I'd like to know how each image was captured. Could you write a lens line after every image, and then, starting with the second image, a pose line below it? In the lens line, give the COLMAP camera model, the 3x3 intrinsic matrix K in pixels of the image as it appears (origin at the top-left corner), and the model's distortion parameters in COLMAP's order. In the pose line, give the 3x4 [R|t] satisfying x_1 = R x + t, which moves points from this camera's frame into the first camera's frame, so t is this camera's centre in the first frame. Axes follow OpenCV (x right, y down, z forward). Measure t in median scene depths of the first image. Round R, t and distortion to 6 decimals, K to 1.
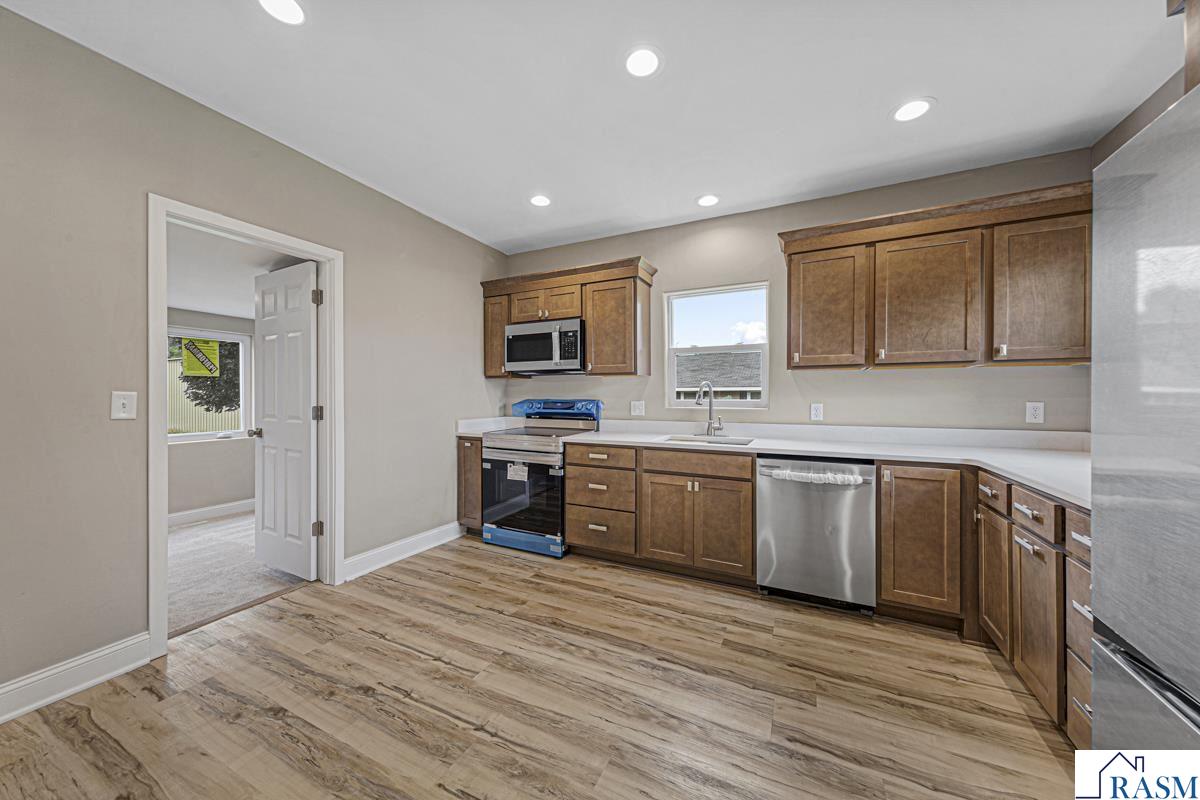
lens RADIAL K [[409.7, 0, 594.1], [0, 409.7, 395.8], [0, 0, 1]] dist [0.003520, -0.000019]
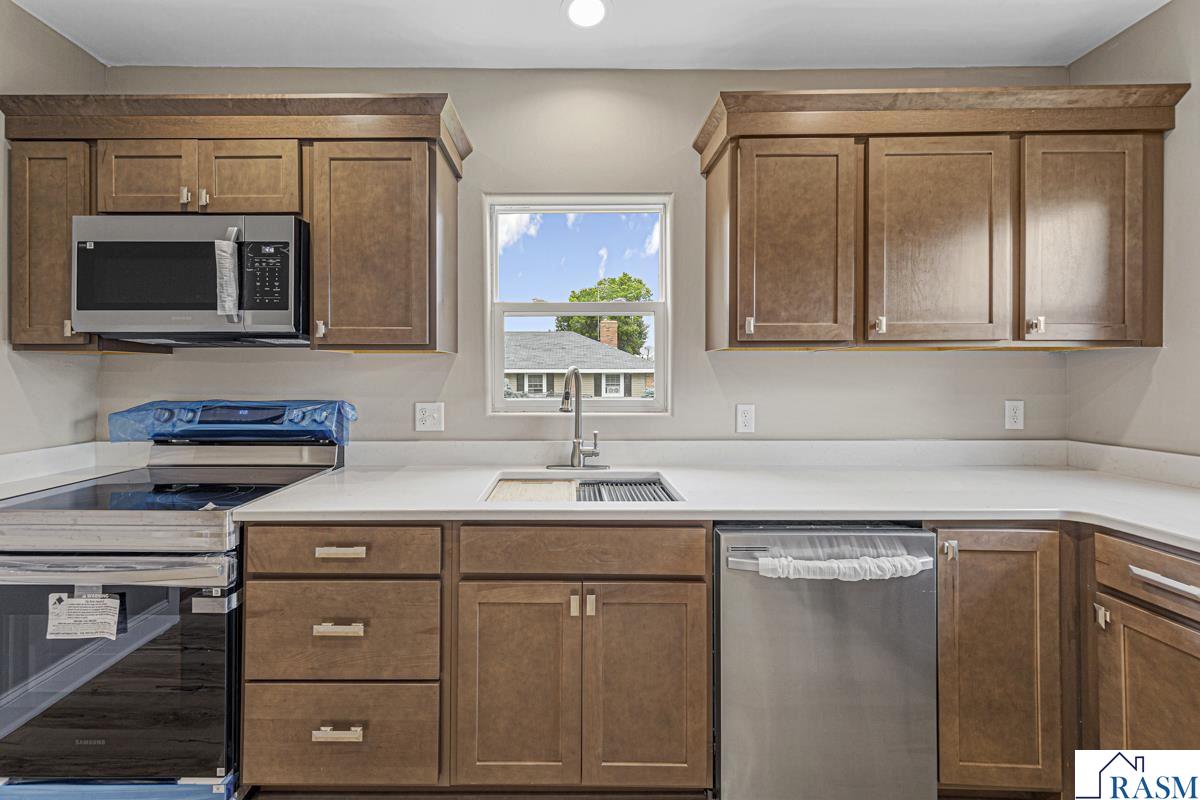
lens RADIAL K [[441.4, 0, 568.6], [0, 441.4, 370.9], [0, 0, 1]] dist [0.002998, 0.000169]
pose [[0.886747, 0.005272, 0.462225, 0.006975], [0.001721, 0.999890, -0.014707, -0.021248], [-0.462252, 0.013837, 0.886641, 0.519507]]
